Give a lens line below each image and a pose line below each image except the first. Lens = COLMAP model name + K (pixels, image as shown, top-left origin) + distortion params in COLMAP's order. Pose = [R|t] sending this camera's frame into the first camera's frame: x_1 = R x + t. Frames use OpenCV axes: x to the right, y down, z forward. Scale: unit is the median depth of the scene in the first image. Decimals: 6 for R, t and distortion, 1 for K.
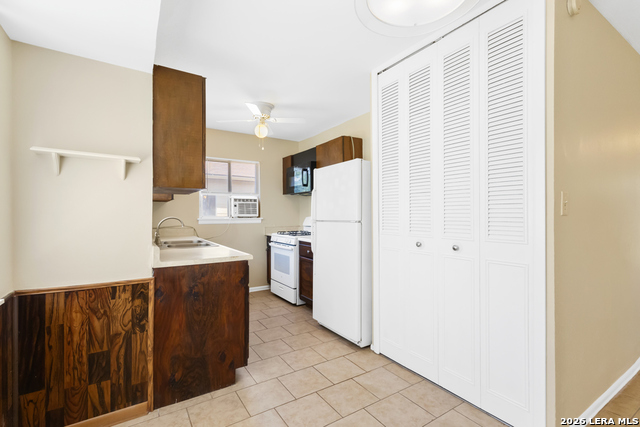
lens RADIAL K [[307.4, 0, 318.8], [0, 307.4, 215.1], [0, 0, 1]] dist [0.011789, -0.000056]
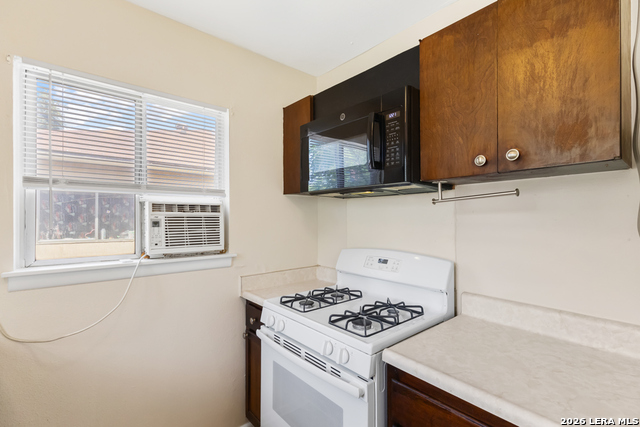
lens RADIAL K [[307.4, 0, 321.0], [0, 307.4, 214.4], [0, 0, 1]] dist [0.011789, -0.000056]
pose [[0.989477, 0.009486, 0.144381, -0.136423], [-0.008015, 0.999910, -0.010766, -0.037876], [-0.144470, 0.009496, 0.989464, 0.621901]]
